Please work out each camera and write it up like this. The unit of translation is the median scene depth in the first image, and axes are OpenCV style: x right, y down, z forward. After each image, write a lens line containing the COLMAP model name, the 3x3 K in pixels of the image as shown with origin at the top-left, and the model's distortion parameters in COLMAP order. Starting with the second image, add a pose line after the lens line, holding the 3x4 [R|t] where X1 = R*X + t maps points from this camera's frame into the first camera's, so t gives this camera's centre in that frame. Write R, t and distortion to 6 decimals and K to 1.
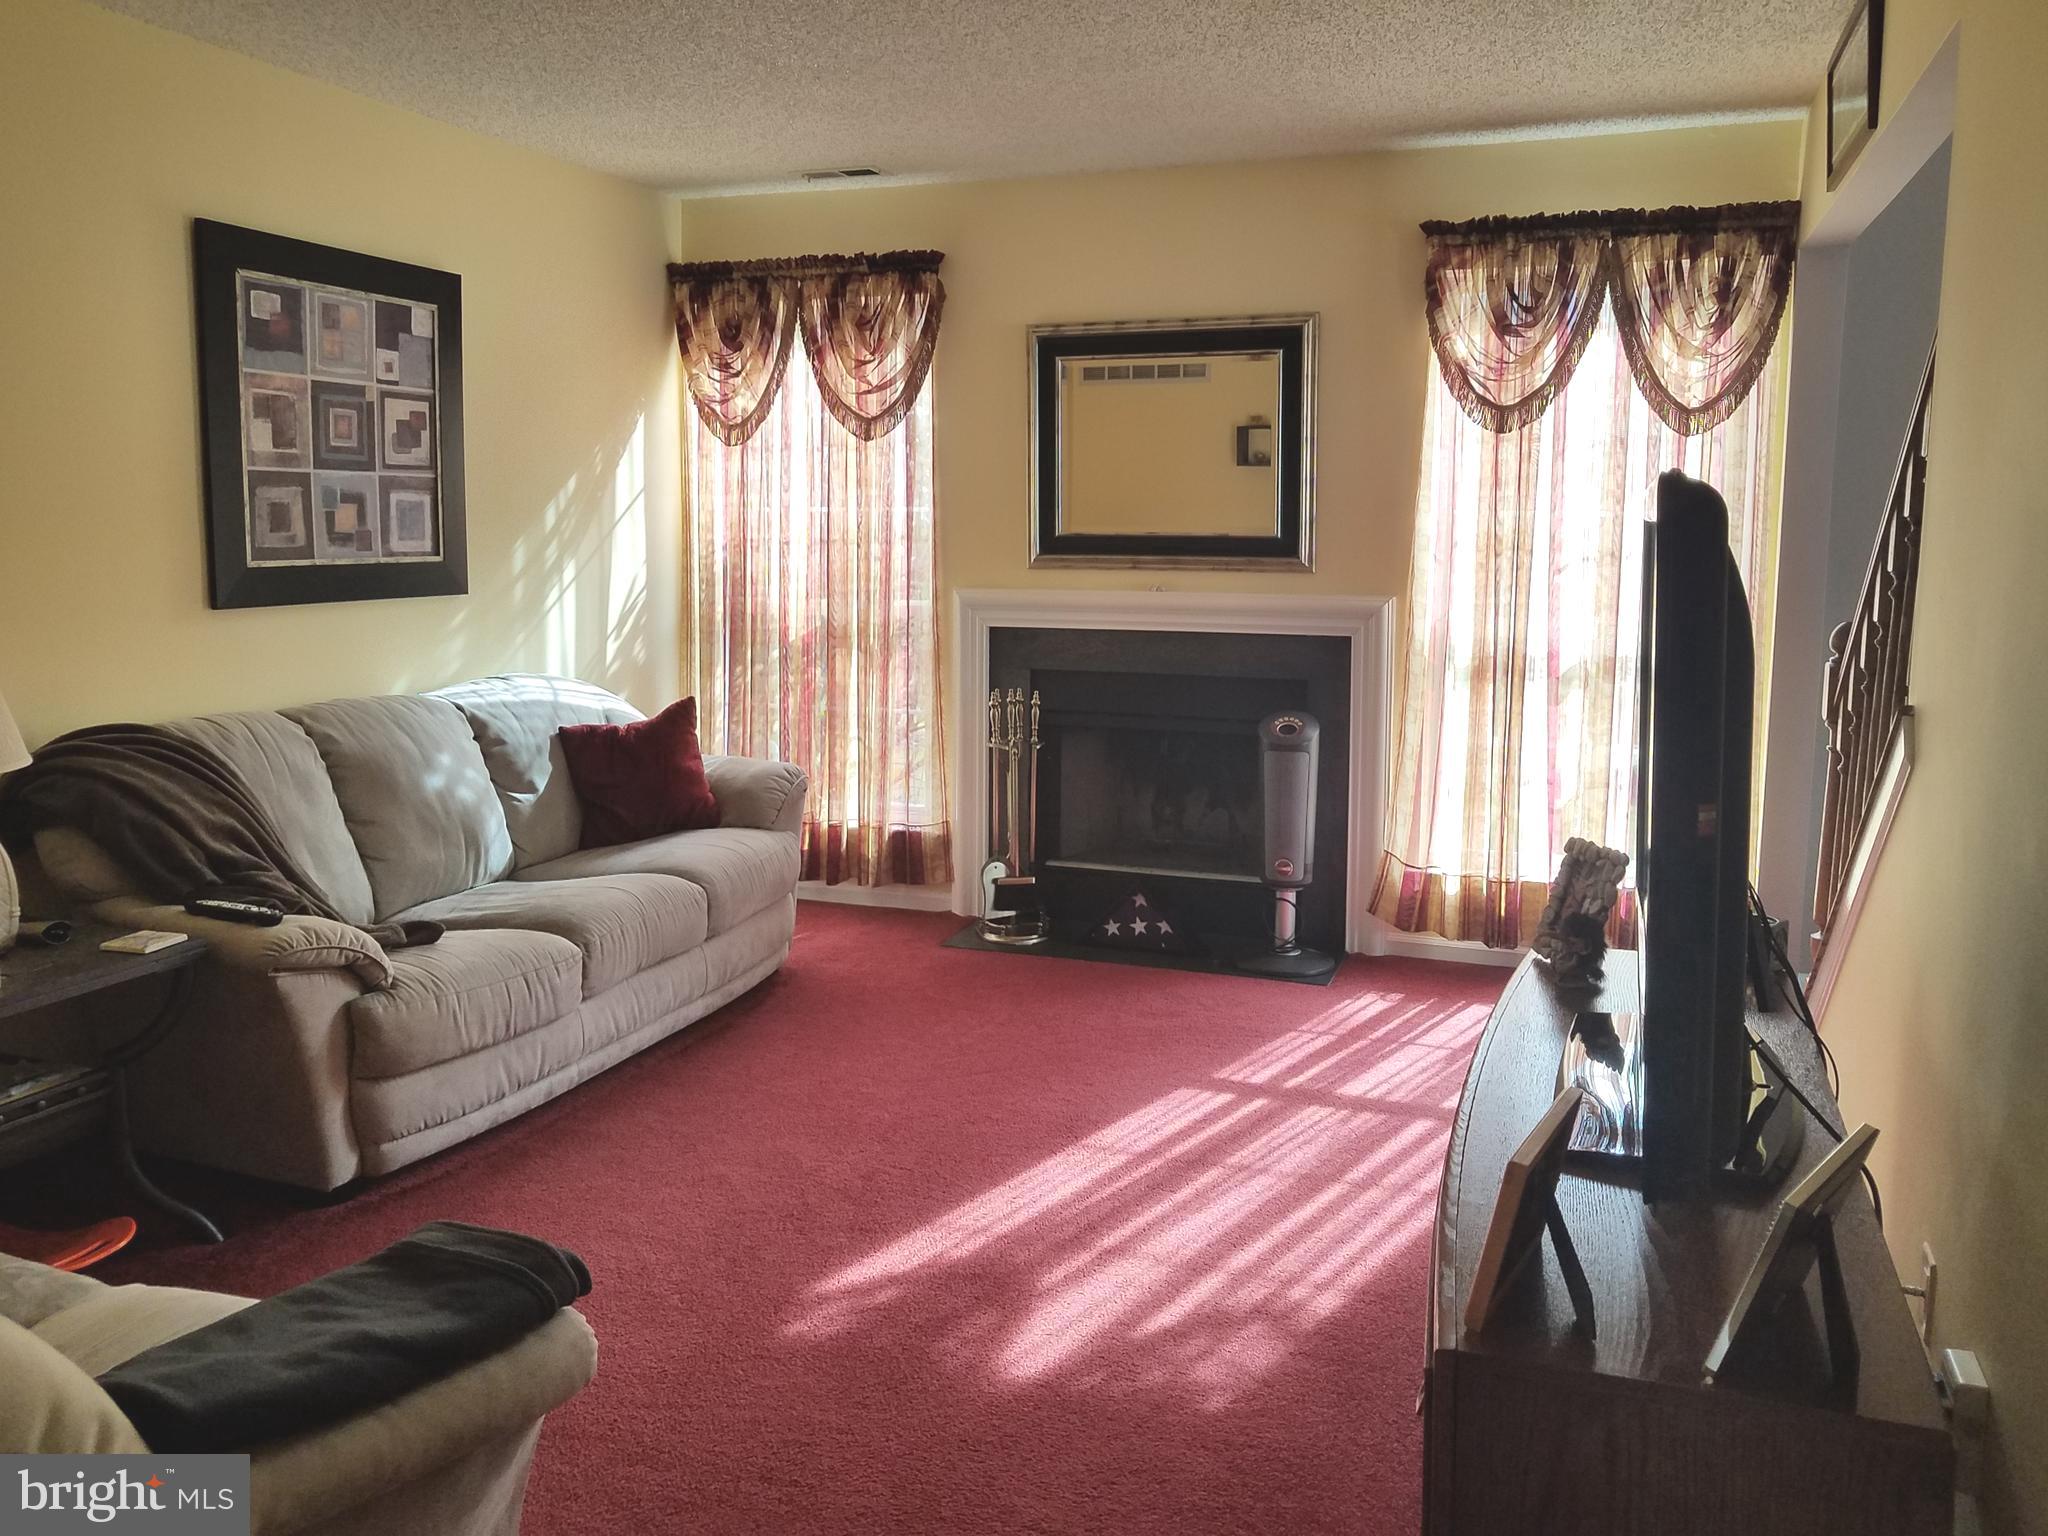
lens RADIAL K [[1593.6, 0, 1015.2], [0, 1593.6, 771.6], [0, 0, 1]] dist [-0.002271, 0.001297]
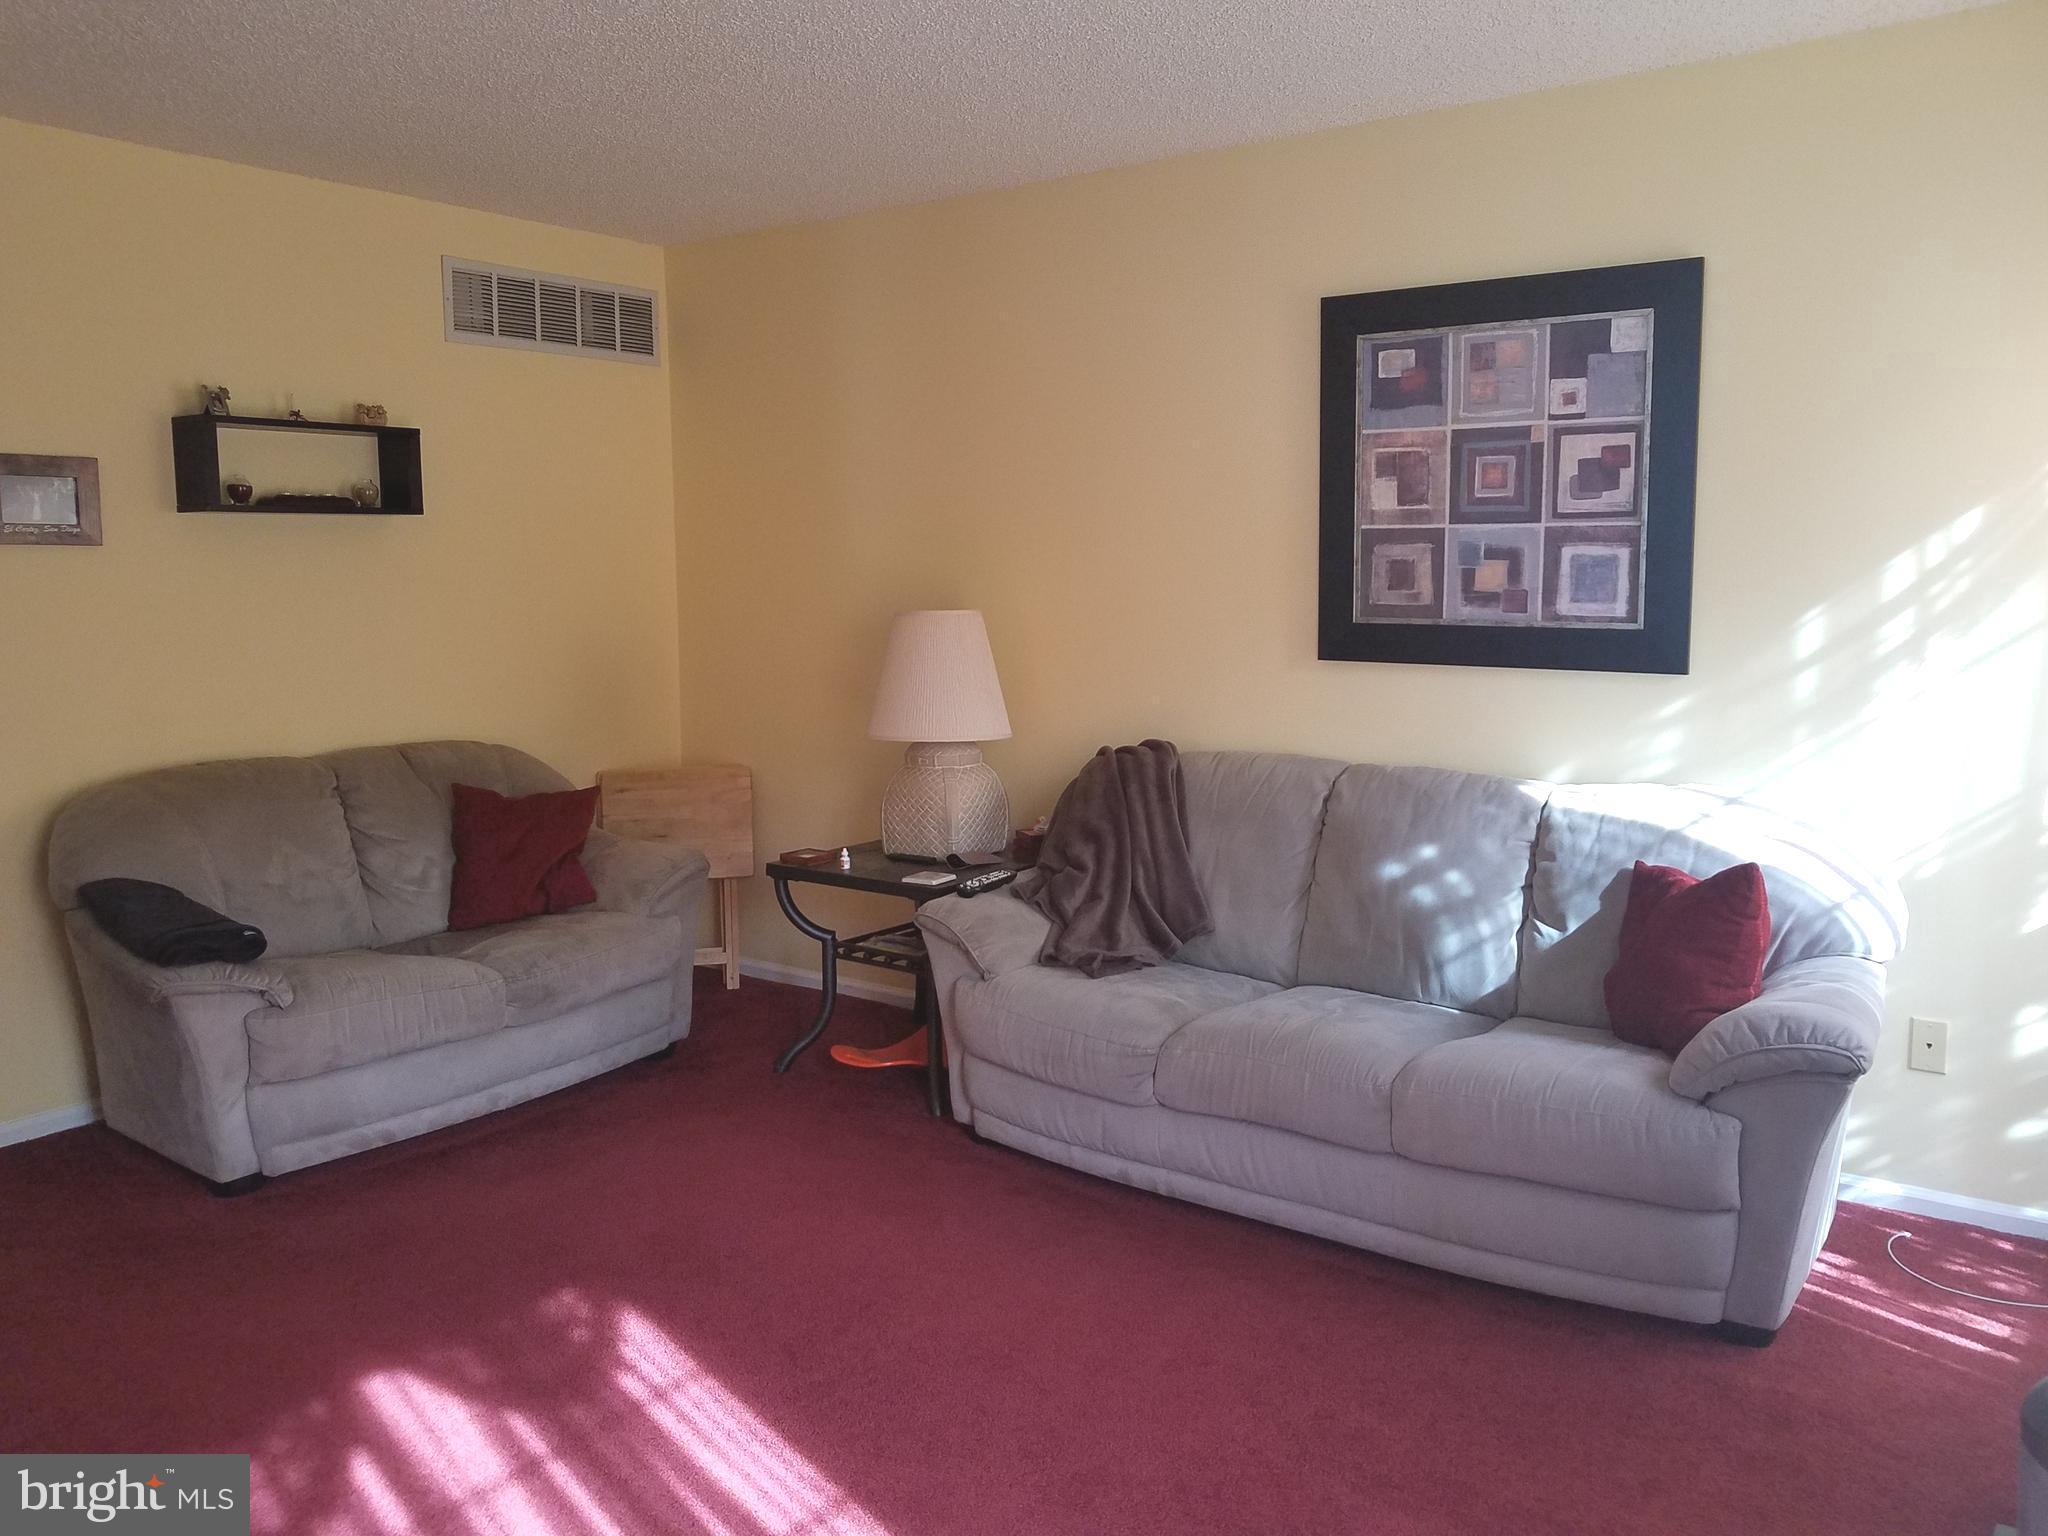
lens RADIAL K [[1593.6, 0, 1014.8], [0, 1593.6, 759.4], [0, 0, 1]] dist [-0.002271, 0.001297]
pose [[-0.265488, 0.120712, -0.956527, 0.536205], [-0.146326, 0.975593, 0.163731, -0.167478], [0.952945, 0.183433, -0.241345, 0.988481]]
